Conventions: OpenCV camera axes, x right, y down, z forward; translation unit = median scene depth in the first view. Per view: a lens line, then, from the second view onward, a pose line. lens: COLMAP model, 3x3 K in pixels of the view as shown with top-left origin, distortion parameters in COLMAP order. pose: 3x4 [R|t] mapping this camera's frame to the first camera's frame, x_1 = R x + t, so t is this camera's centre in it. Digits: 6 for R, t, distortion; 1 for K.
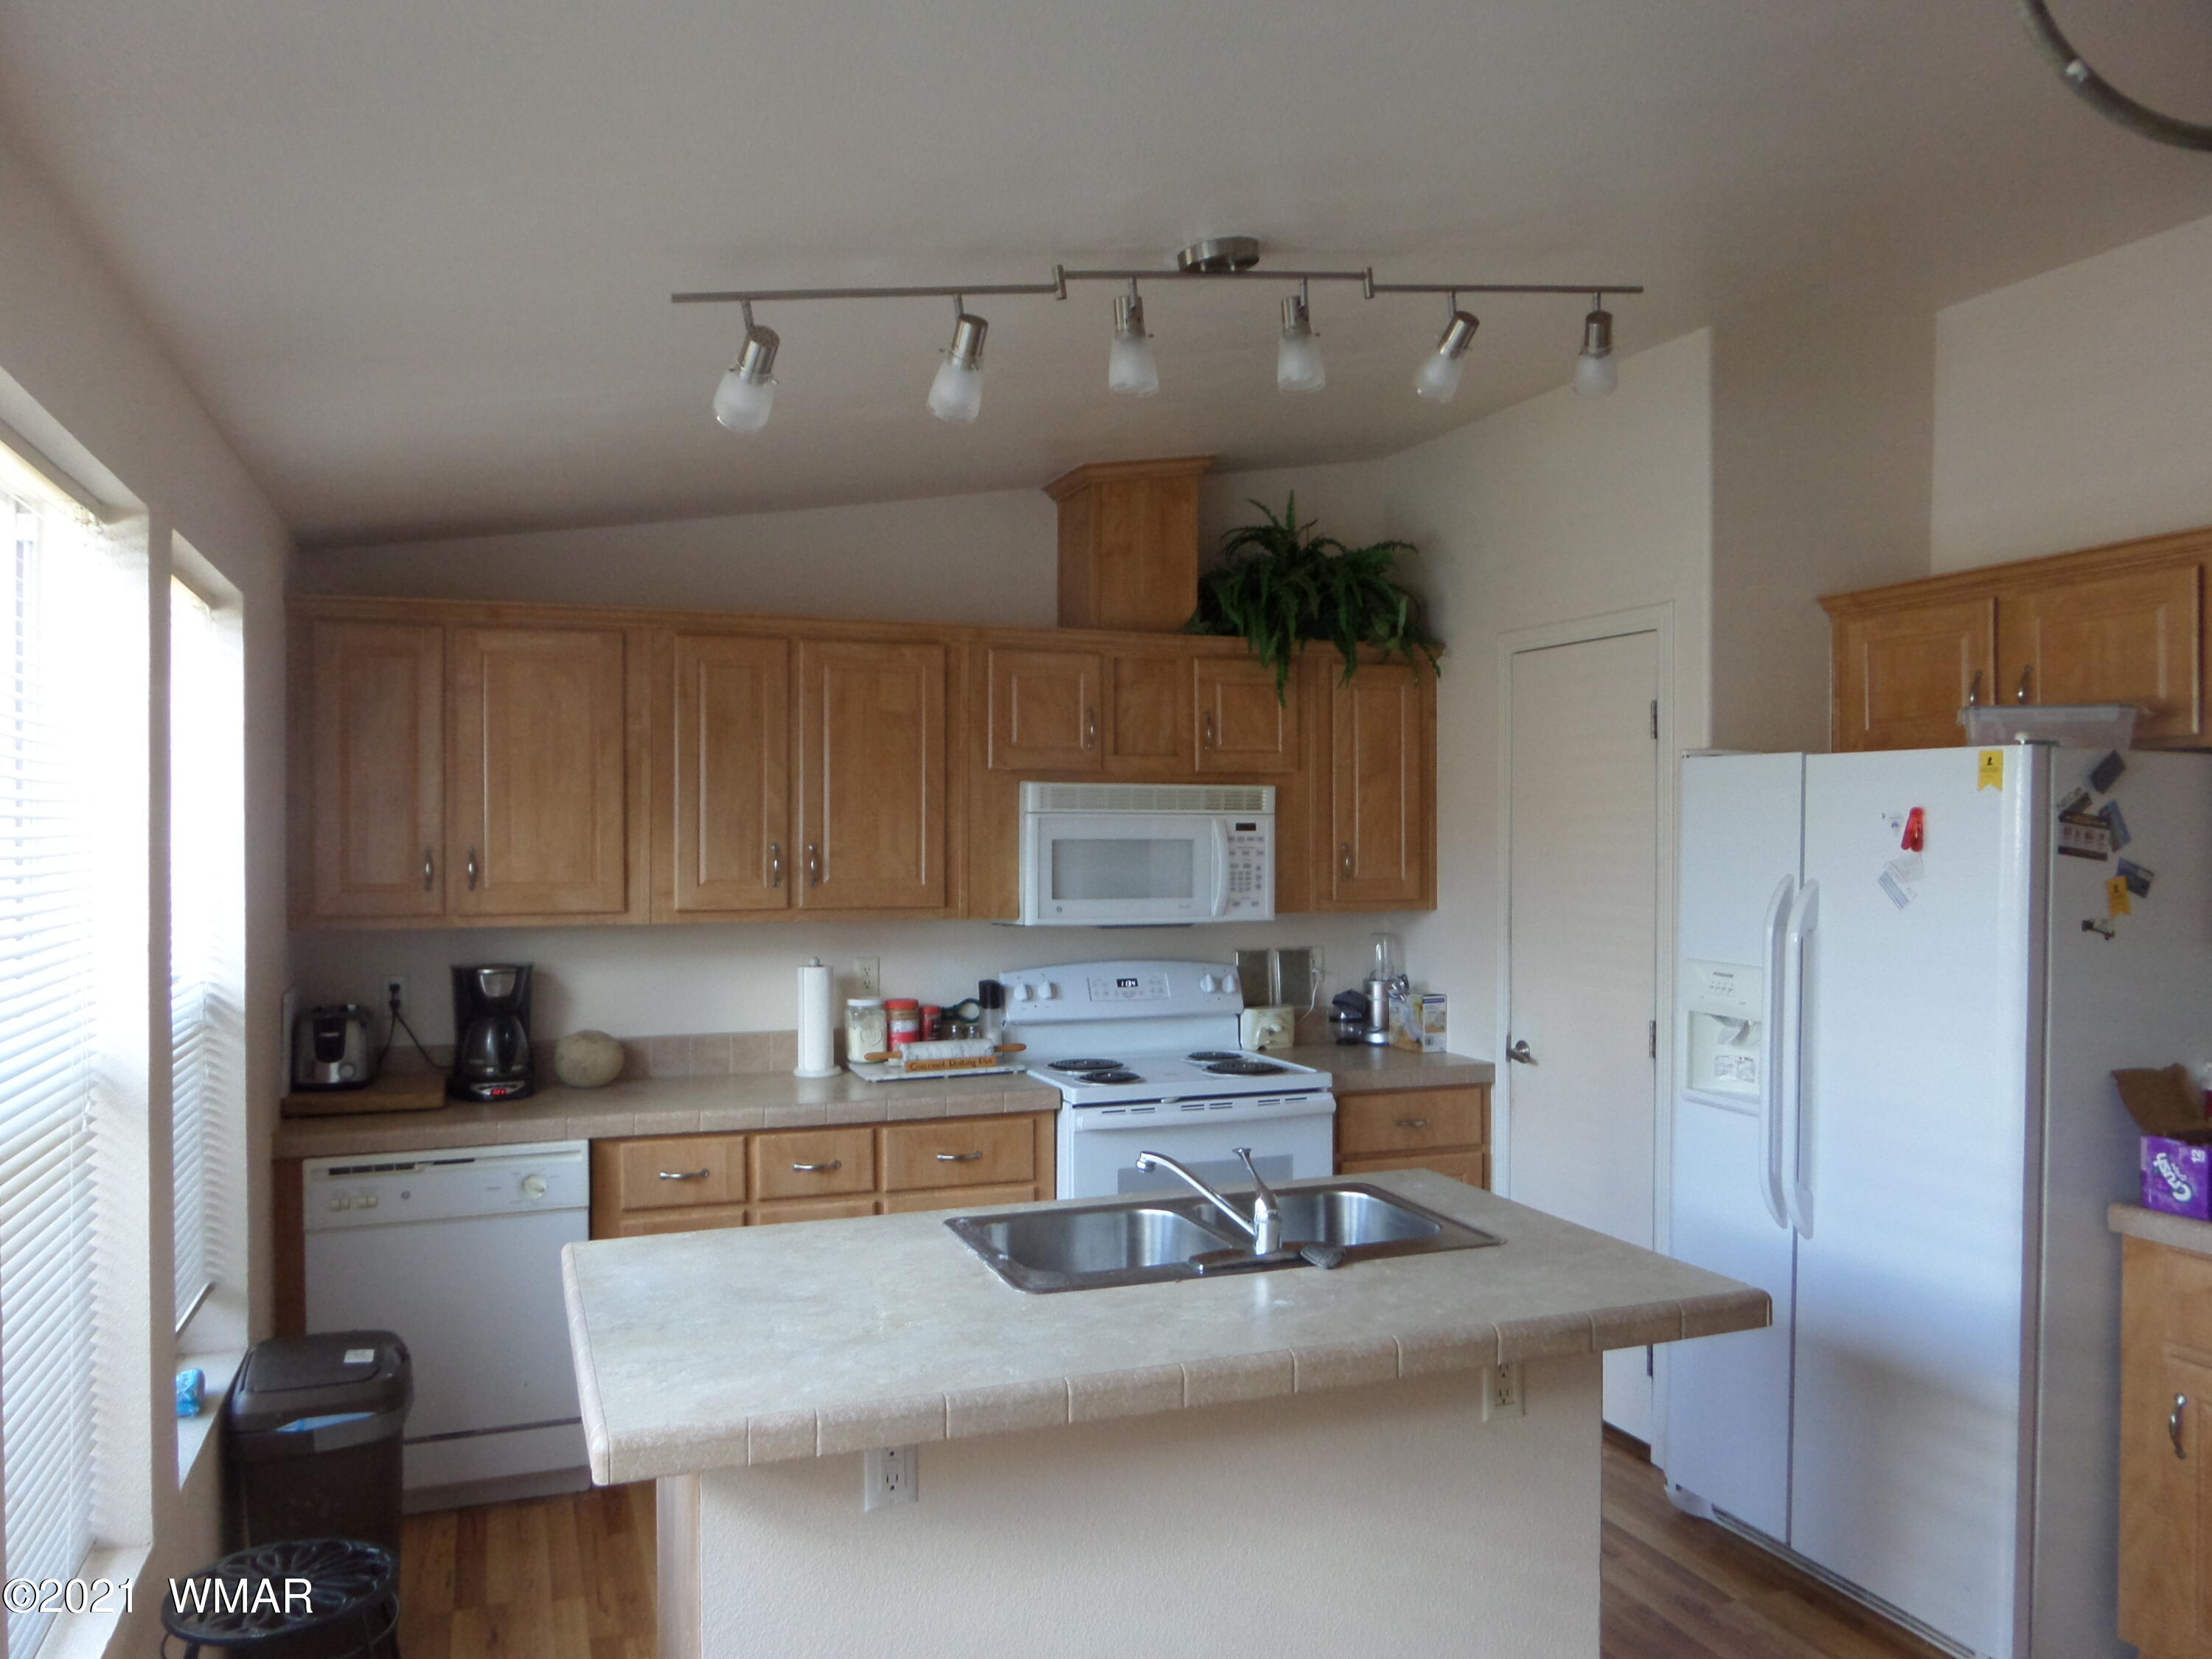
lens RADIAL K [[1634.6, 0, 1106.0], [0, 1634.6, 829.5], [0, 0, 1]] dist [0.004576, -0.029493]
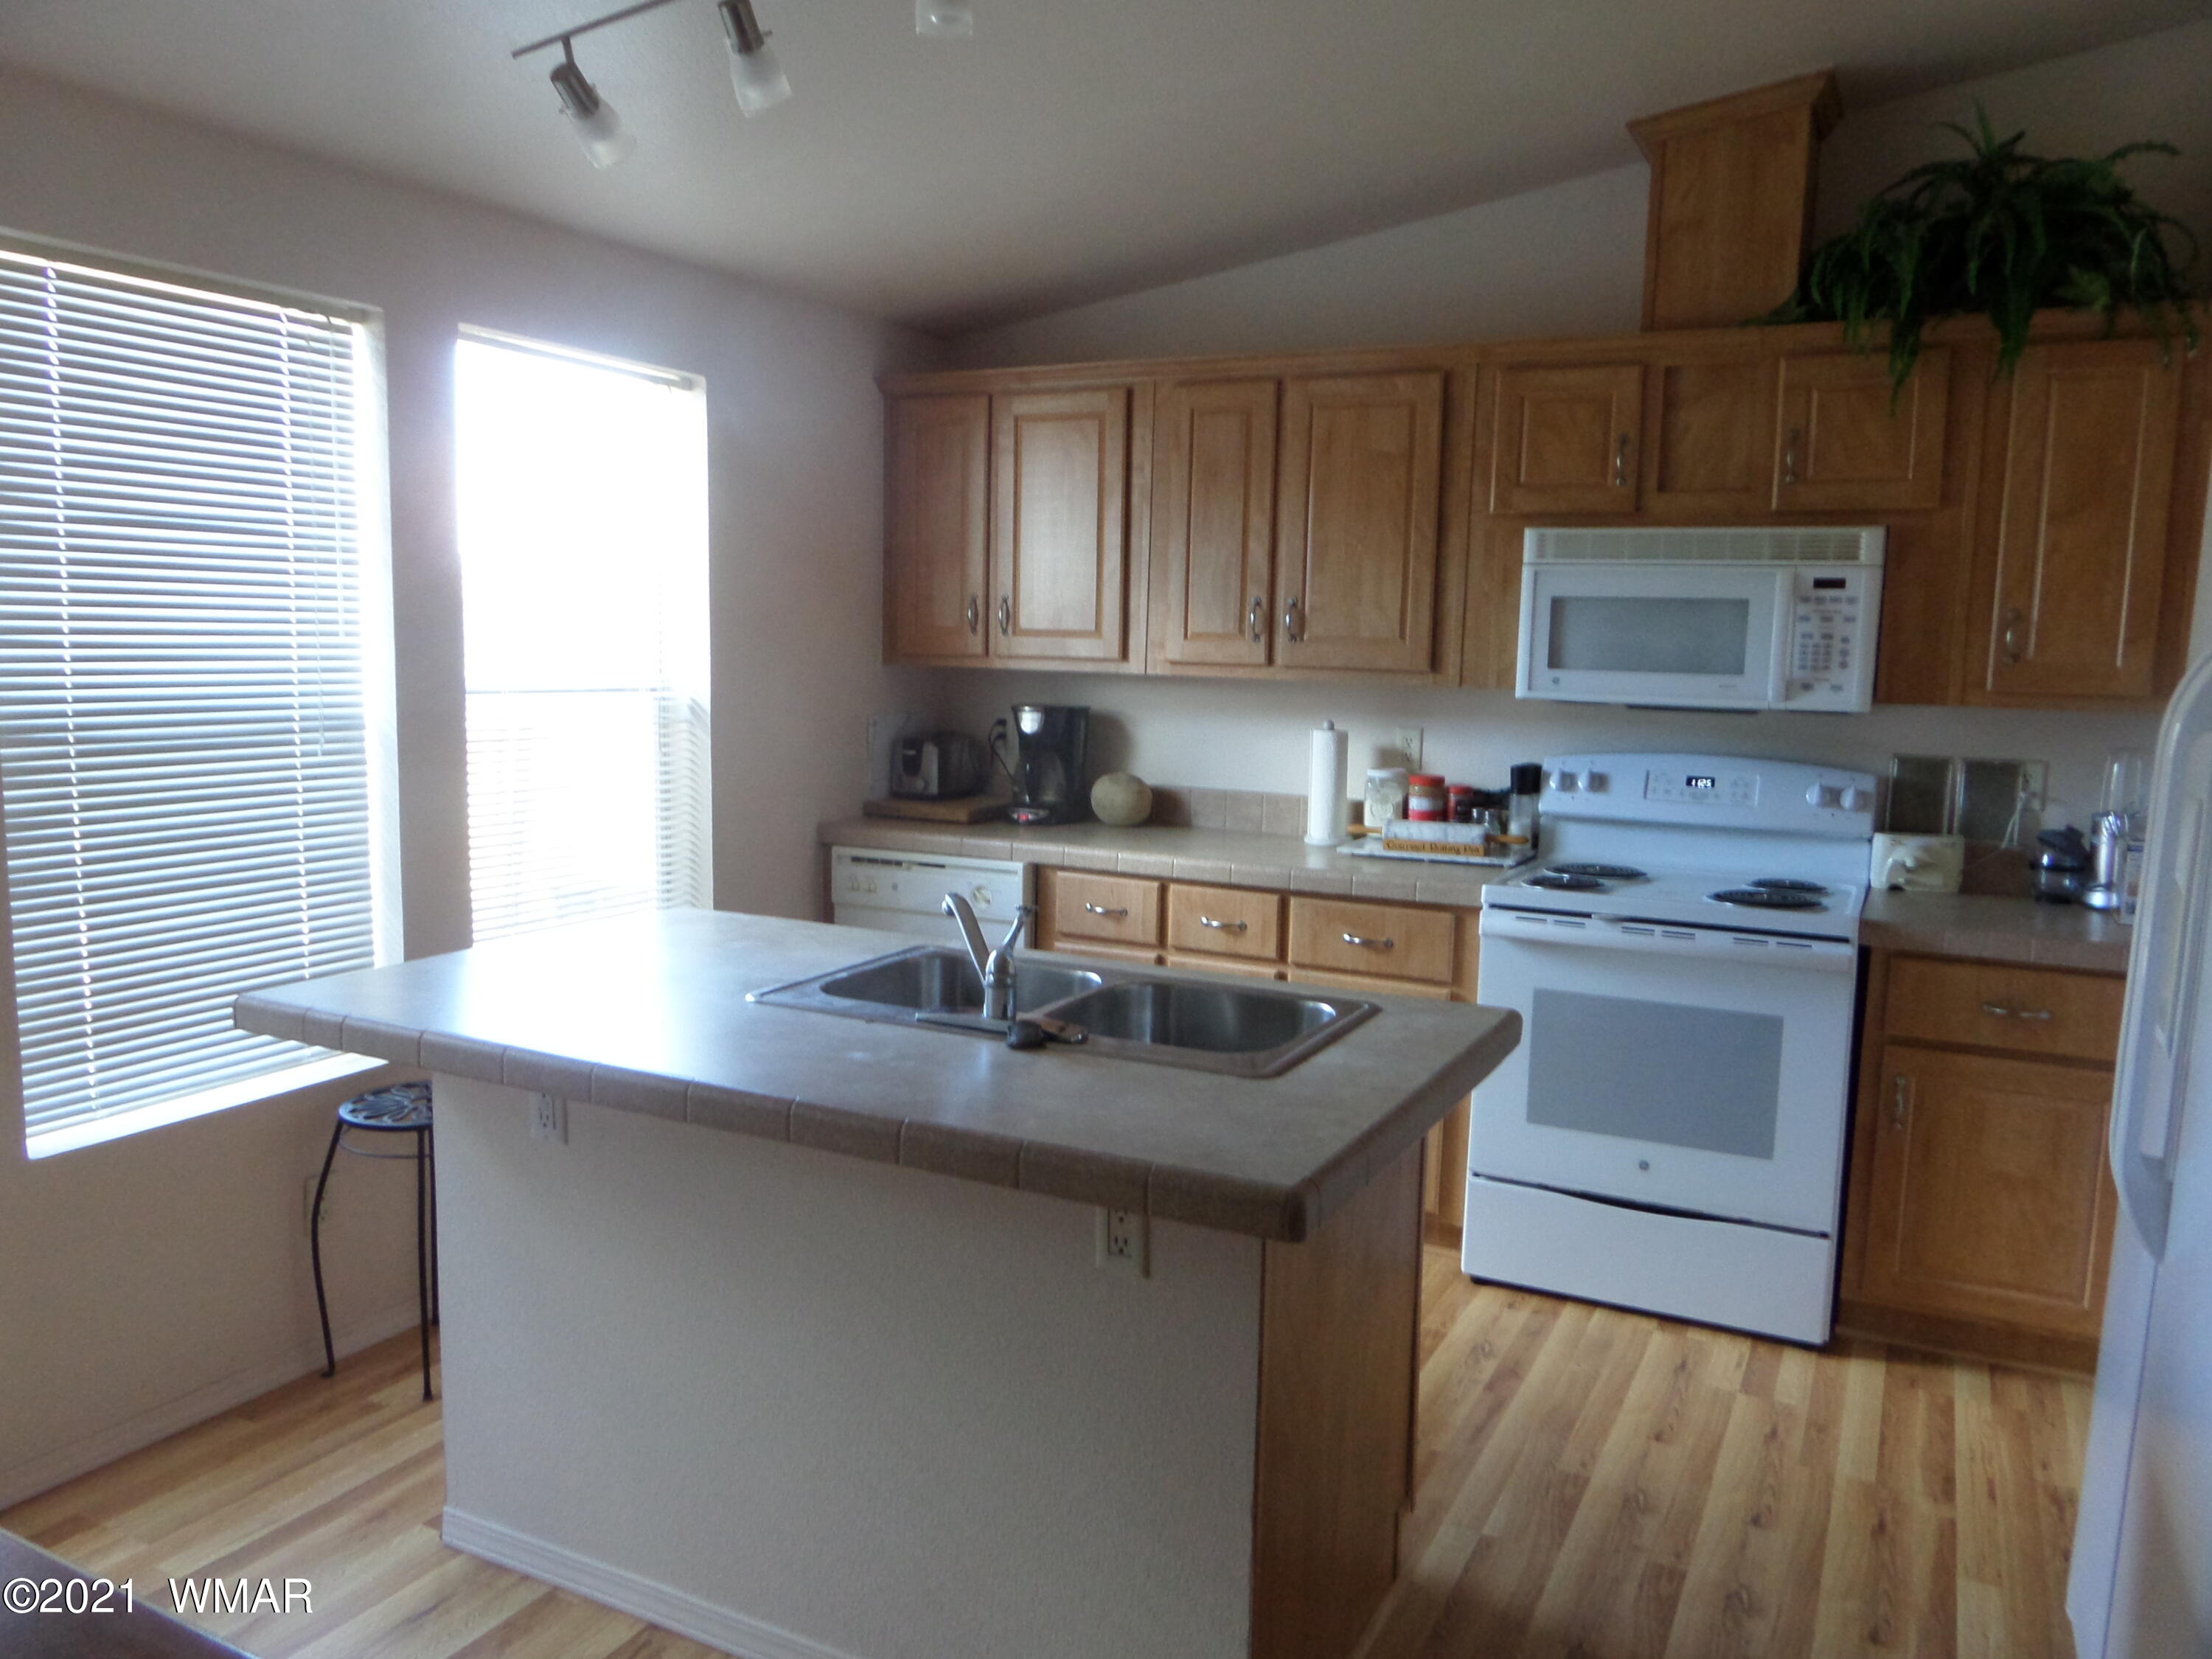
lens RADIAL K [[1634.6, 0, 1106.0], [0, 1634.6, 829.5], [0, 0, 1]] dist [0.004576, -0.029493]
pose [[0.671944, 0.107495, -0.732759, 0.429923], [-0.023466, 0.992004, 0.124007, 0.025458], [0.740230, -0.066131, 0.669094, 0.257541]]
